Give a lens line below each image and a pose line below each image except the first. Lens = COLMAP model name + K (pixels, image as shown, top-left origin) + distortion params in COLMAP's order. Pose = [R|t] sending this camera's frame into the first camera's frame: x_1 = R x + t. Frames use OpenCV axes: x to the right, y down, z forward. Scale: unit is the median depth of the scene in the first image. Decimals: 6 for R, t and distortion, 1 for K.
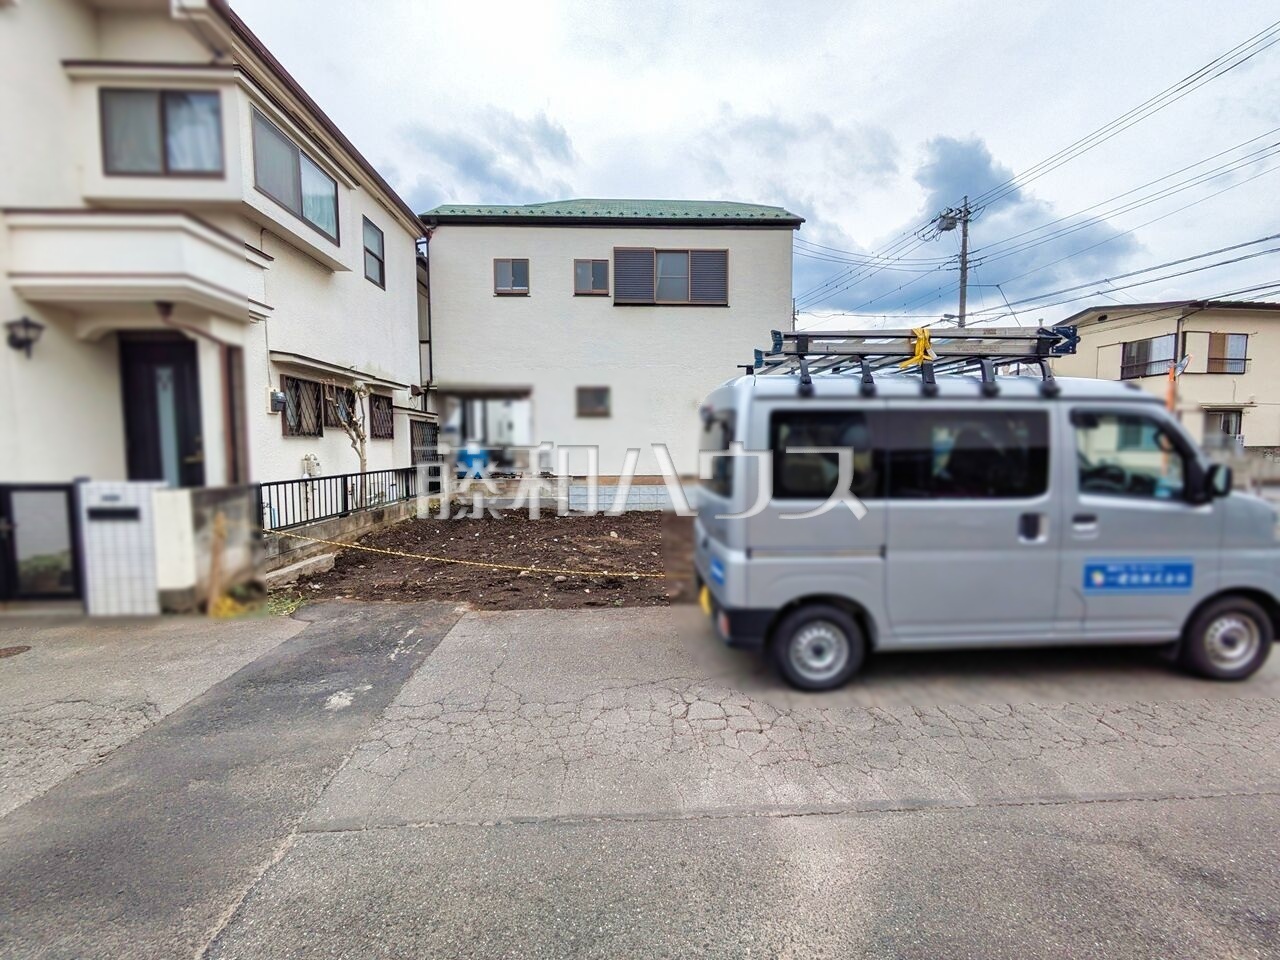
lens RADIAL K [[508.3, 0, 644.6], [0, 508.3, 477.5], [0, 0, 1]] dist [-0.001052, 0.001237]
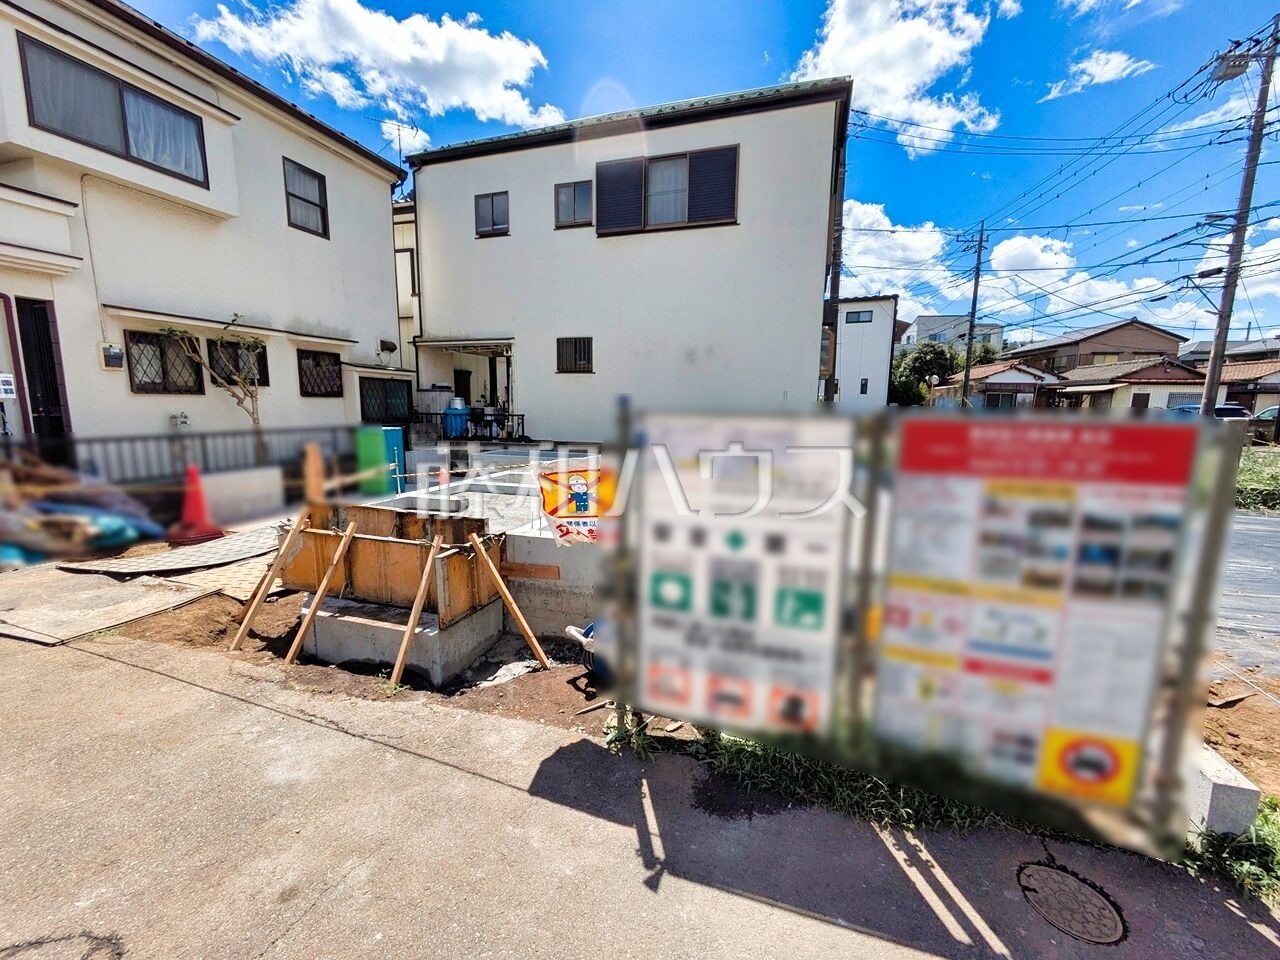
lens RADIAL K [[508.3, 0, 644.1], [0, 508.3, 477.4], [0, 0, 1]] dist [-0.001052, 0.001237]
pose [[0.939030, 0.065083, -0.337619, 0.390526], [-0.037752, 0.995501, 0.086903, -0.028409], [0.341756, -0.068859, 0.937263, 0.274759]]
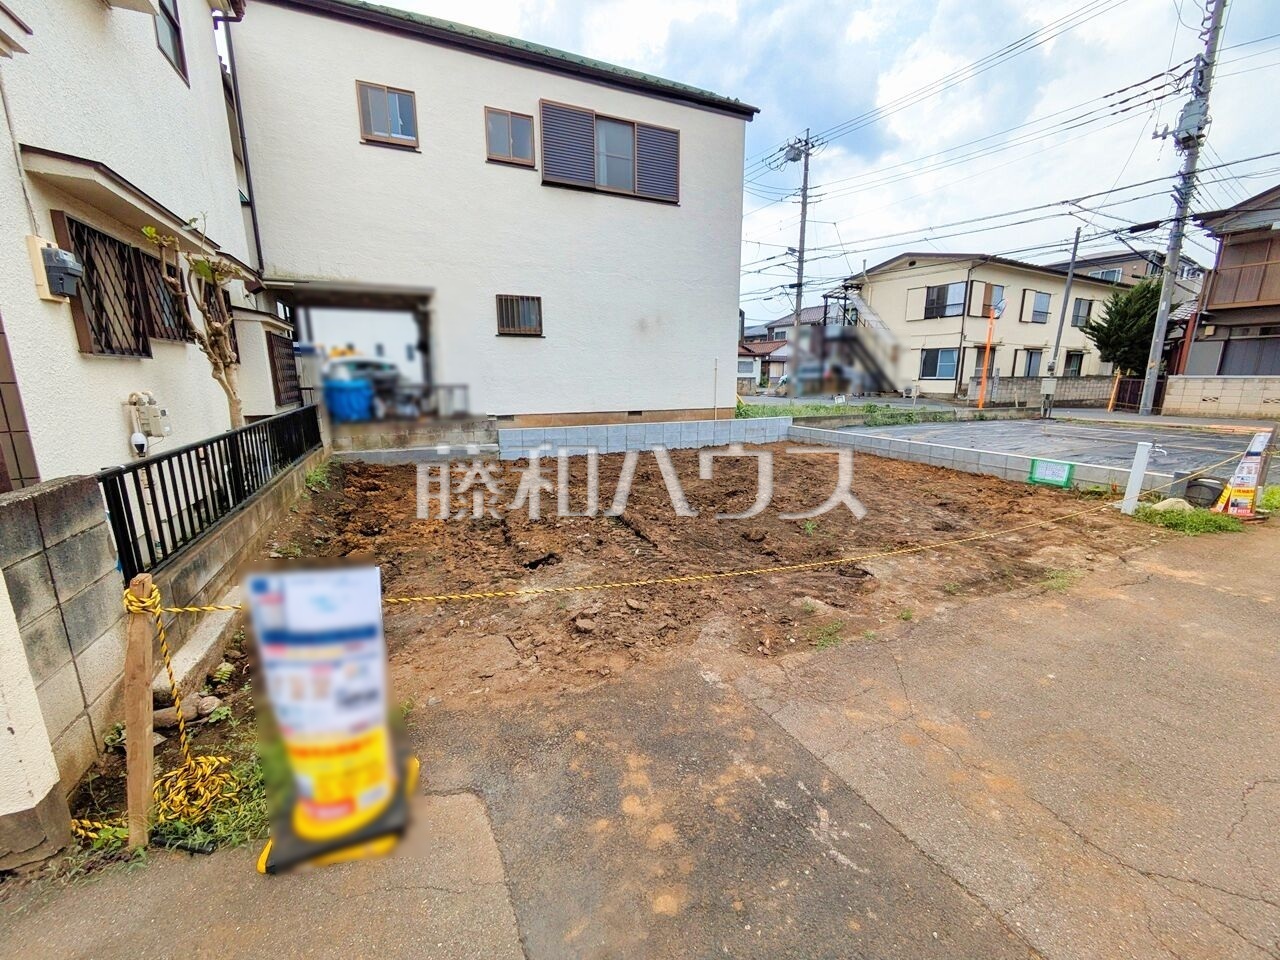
lens RADIAL K [[508.3, 0, 644.3], [0, 508.3, 478.2], [0, 0, 1]] dist [-0.001052, 0.001237]
pose [[0.924347, -0.073915, 0.374324, -0.288817], [0.021680, 0.989646, 0.141883, -0.016784], [-0.380936, -0.123034, 0.916379, 0.252838]]
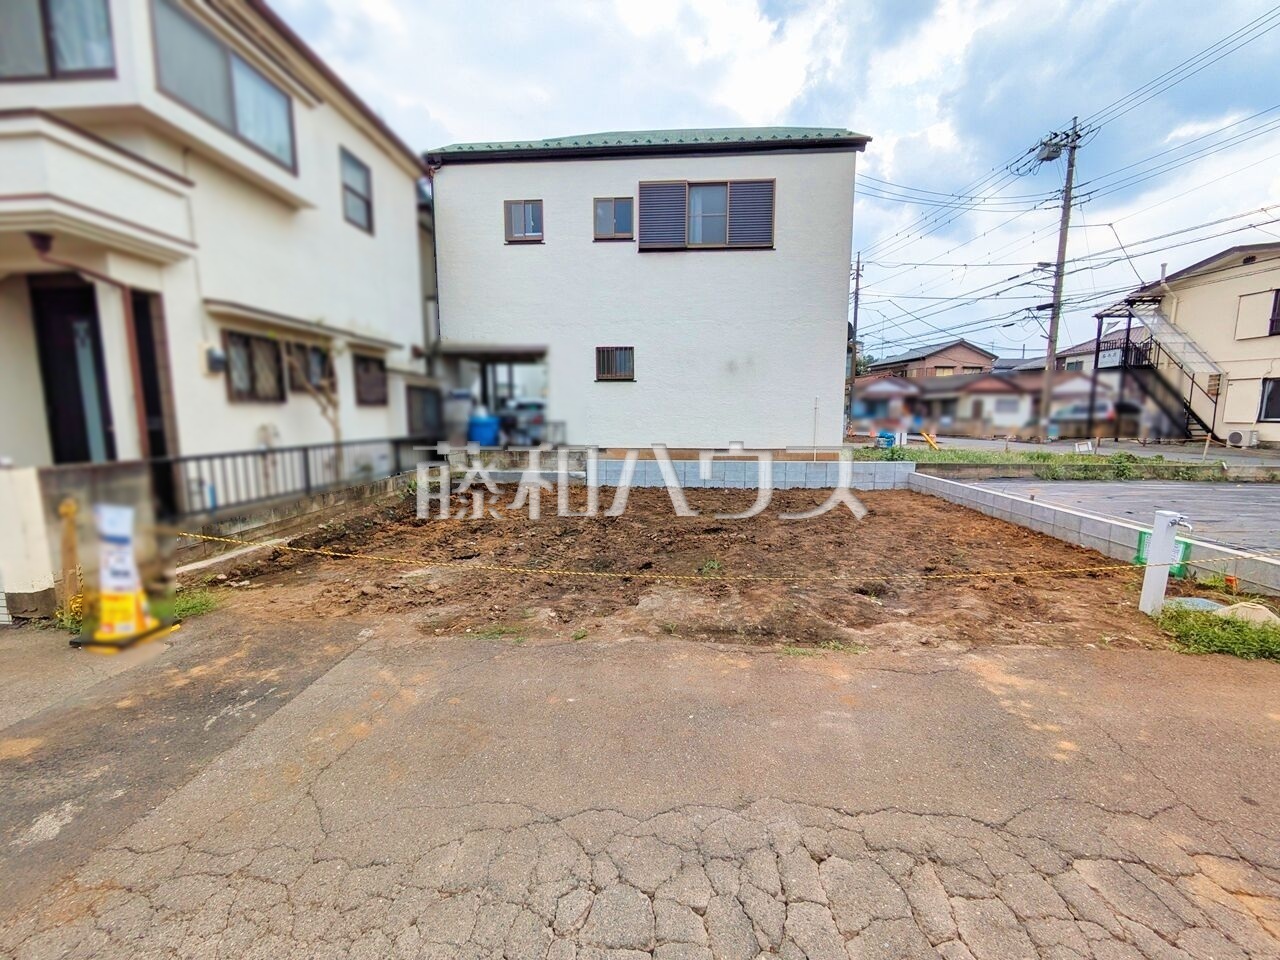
lens RADIAL K [[508.3, 0, 644.0], [0, 508.3, 477.7], [0, 0, 1]] dist [-0.001052, 0.001237]
pose [[0.994508, 0.017755, -0.103145, 0.054945], [-0.011311, 0.997967, 0.062727, -0.009895], [0.104049, -0.061216, 0.992686, 0.144054]]
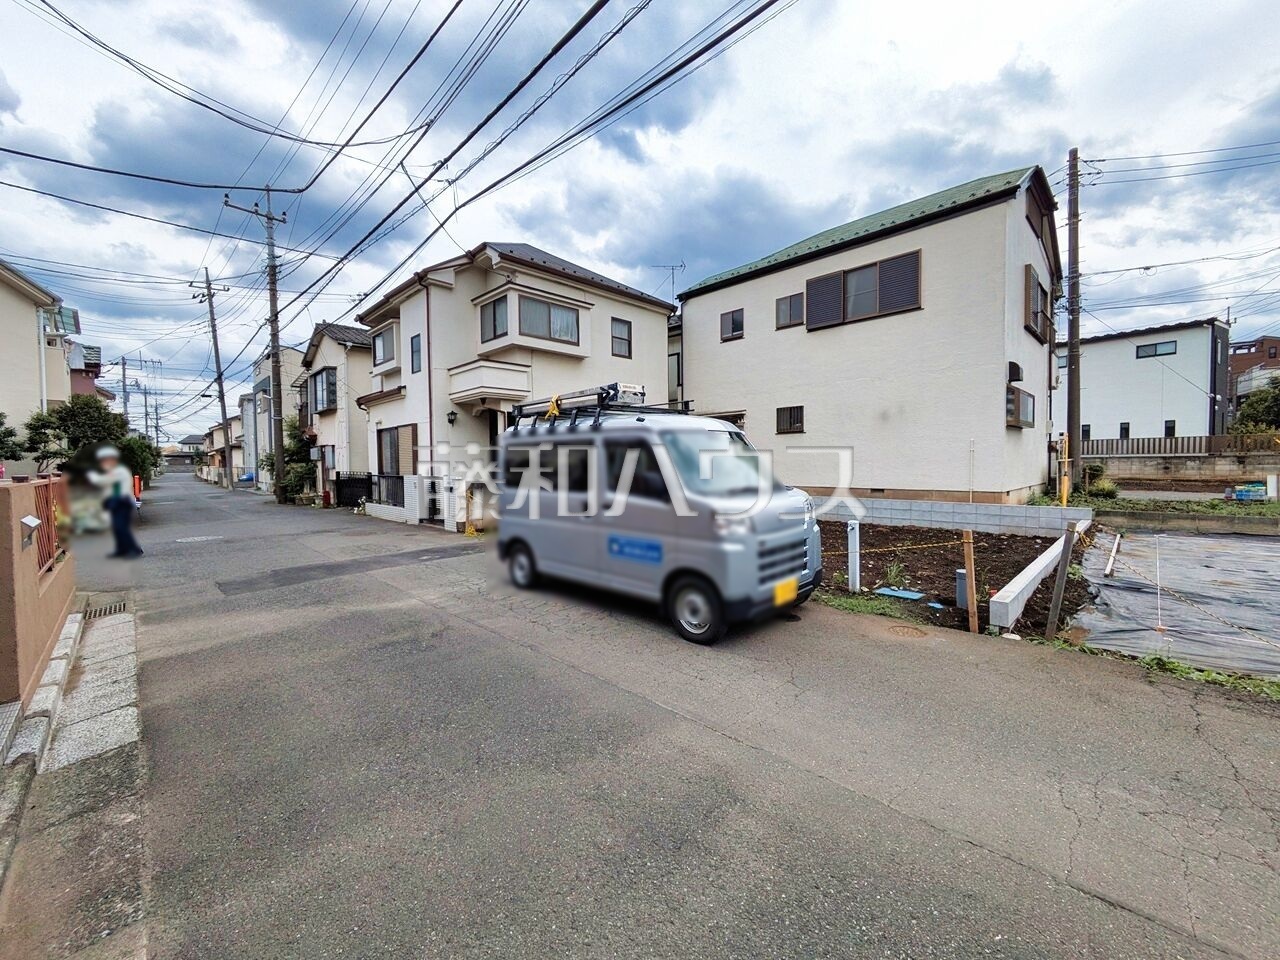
lens RADIAL K [[508.3, 0, 645.2], [0, 508.3, 477.6], [0, 0, 1]] dist [-0.001052, 0.001237]
pose [[0.677633, 0.018656, -0.735163, 0.638343], [-0.037239, 0.999266, -0.008967, -0.000180], [0.734457, 0.033453, 0.677831, 0.007597]]
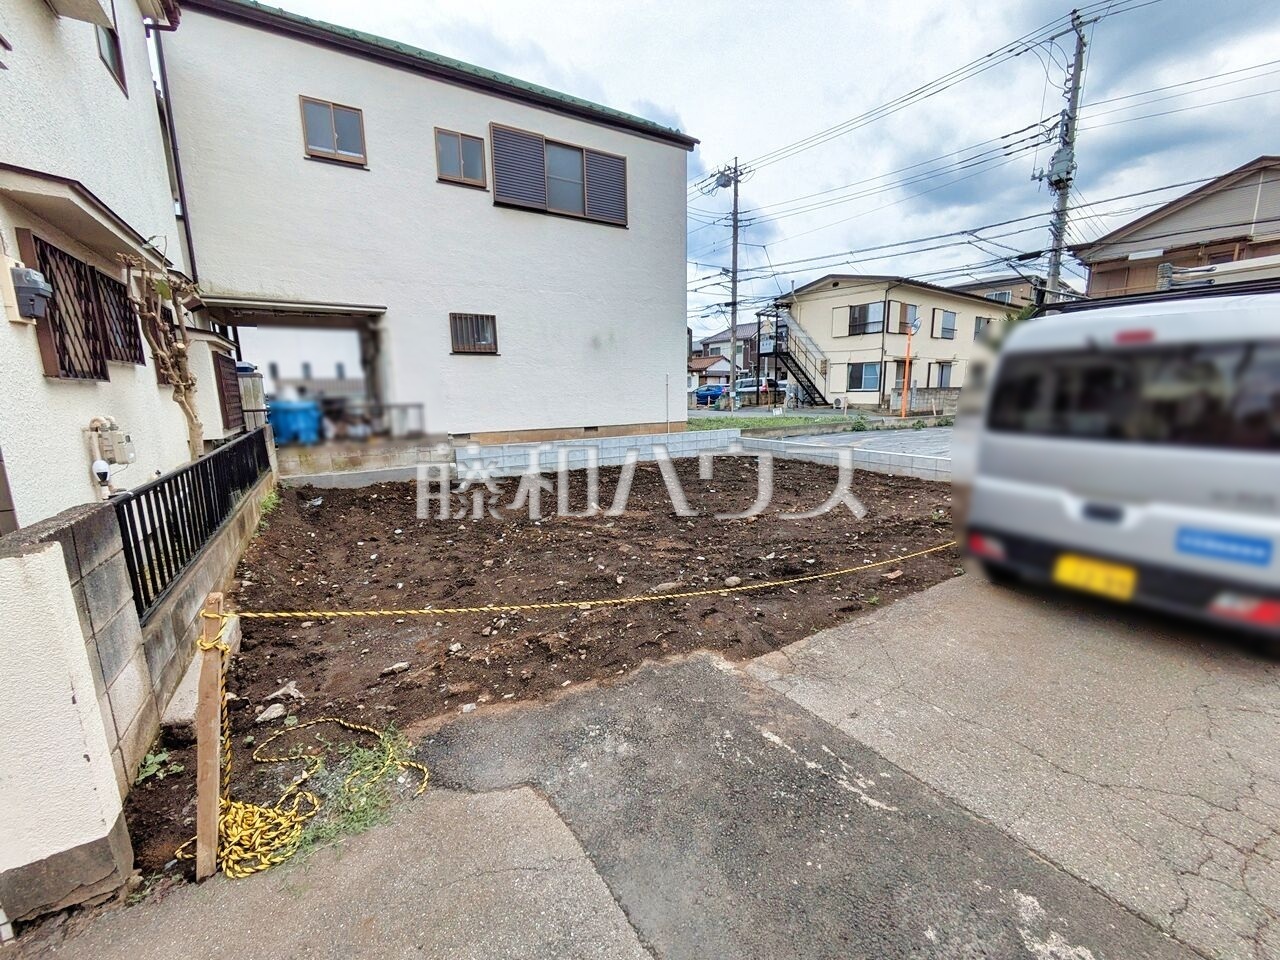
lens RADIAL K [[508.3, 0, 644.8], [0, 508.3, 478.5], [0, 0, 1]] dist [-0.001052, 0.001237]
pose [[0.870504, -0.094295, 0.483045, -0.332384], [0.042473, 0.992206, 0.117147, -0.017570], [-0.490326, -0.081461, 0.867724, 0.249647]]
